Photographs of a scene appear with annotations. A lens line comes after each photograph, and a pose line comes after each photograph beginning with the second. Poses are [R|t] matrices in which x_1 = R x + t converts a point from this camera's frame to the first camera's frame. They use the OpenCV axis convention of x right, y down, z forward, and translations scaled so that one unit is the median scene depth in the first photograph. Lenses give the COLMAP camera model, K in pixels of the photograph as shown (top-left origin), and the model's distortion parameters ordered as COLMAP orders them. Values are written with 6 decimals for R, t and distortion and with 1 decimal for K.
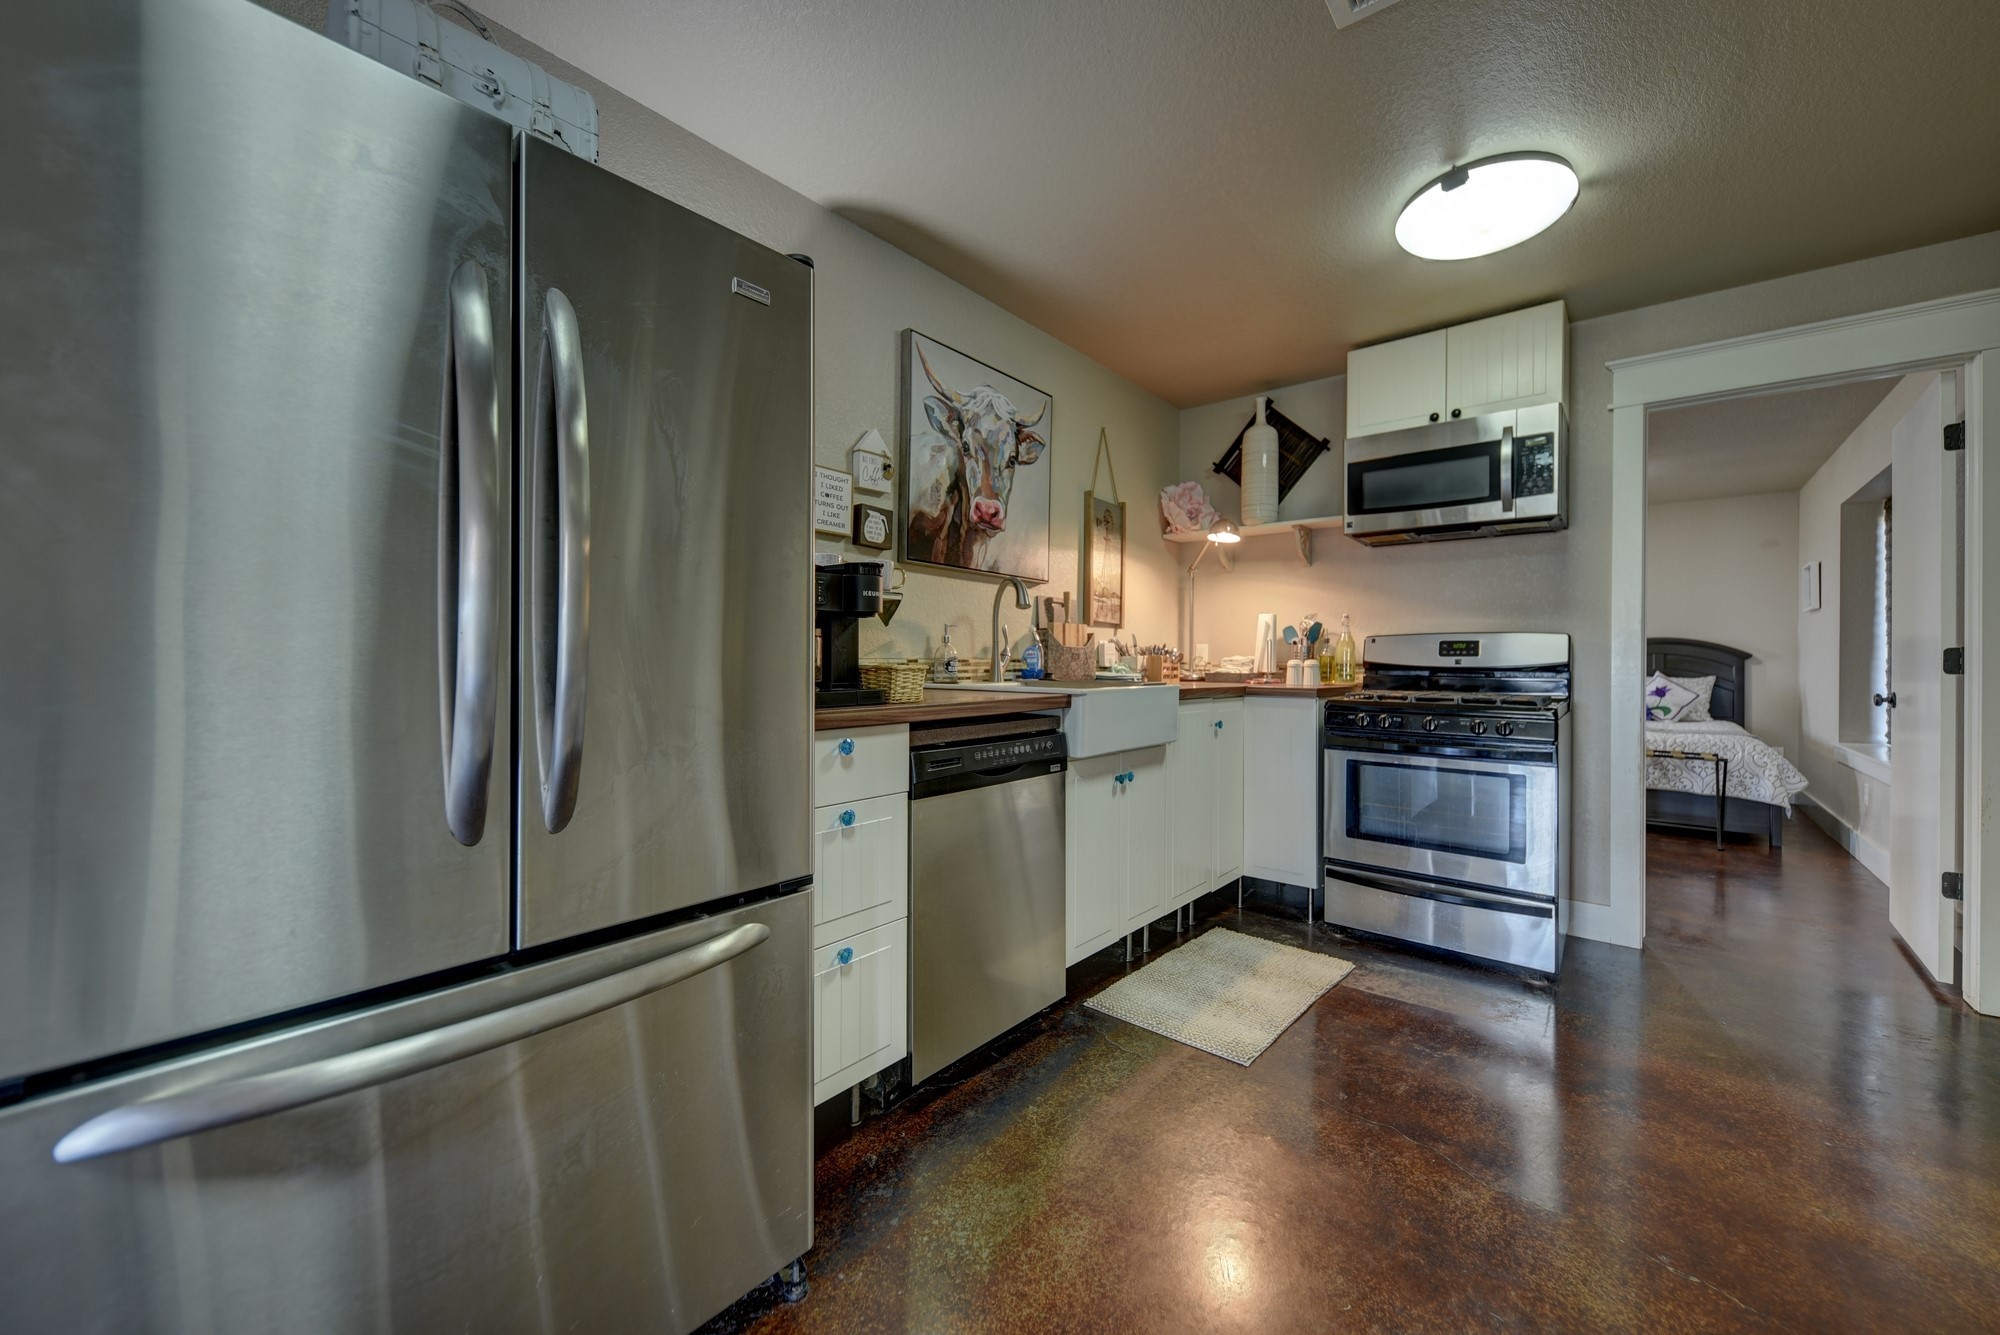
lens RADIAL K [[776.7, 0, 994.9], [0, 776.7, 663.2], [0, 0, 1]] dist [-0.000375, -0.000061]
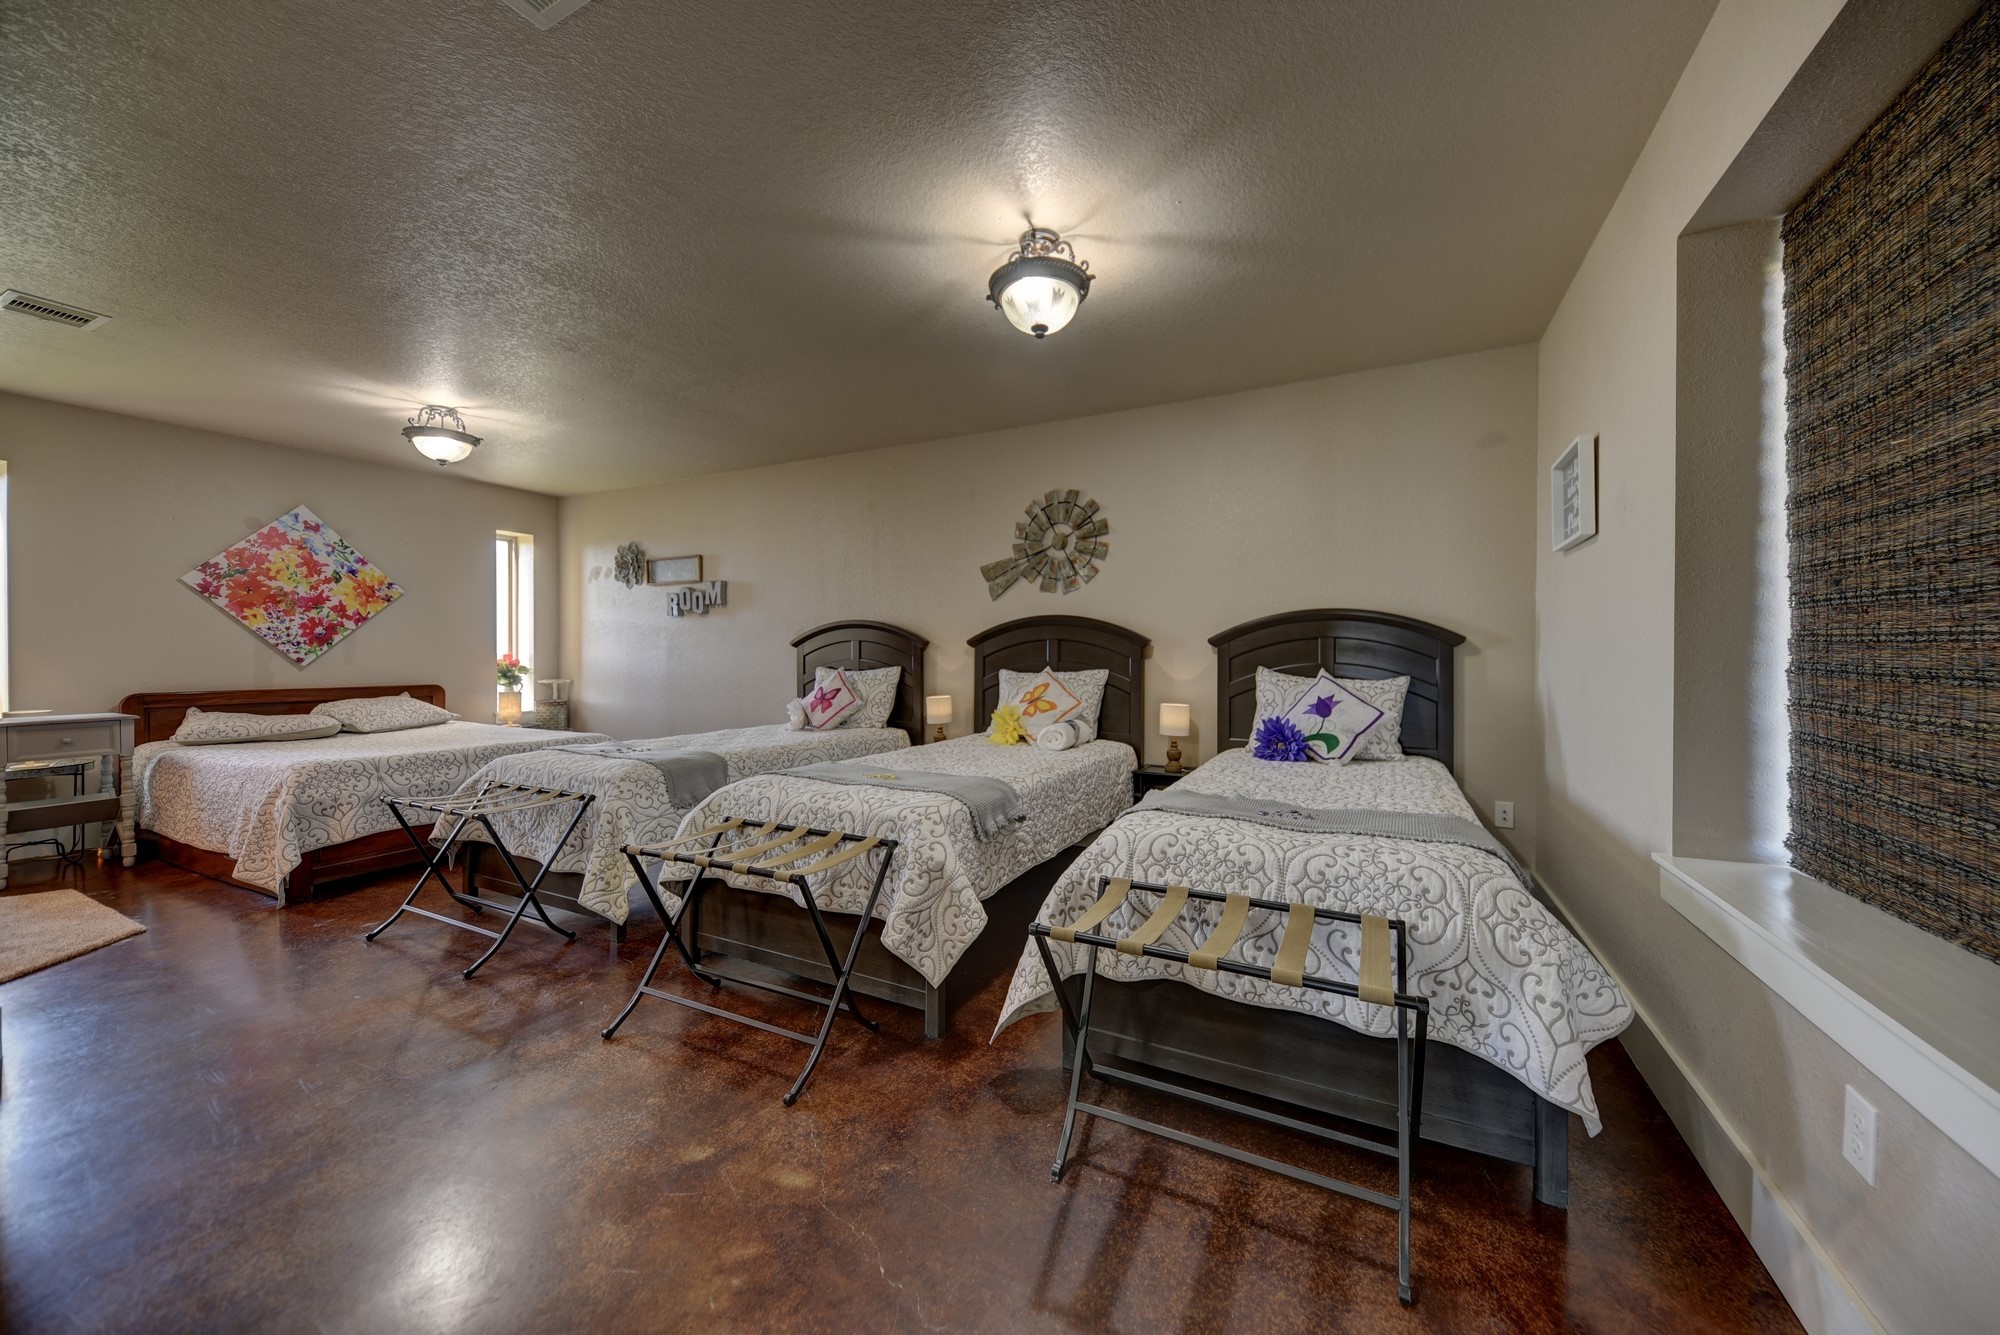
lens RADIAL K [[700.0, 0, 1005.2], [0, 700.0, 662.7], [0, 0, 1]] dist [-0.002843, -0.000435]
pose [[0.977273, -0.008229, 0.211826, 0.552795], [0.006599, 0.999943, 0.008401, 0.000572], [-0.211883, -0.006812, 0.977271, 0.586337]]
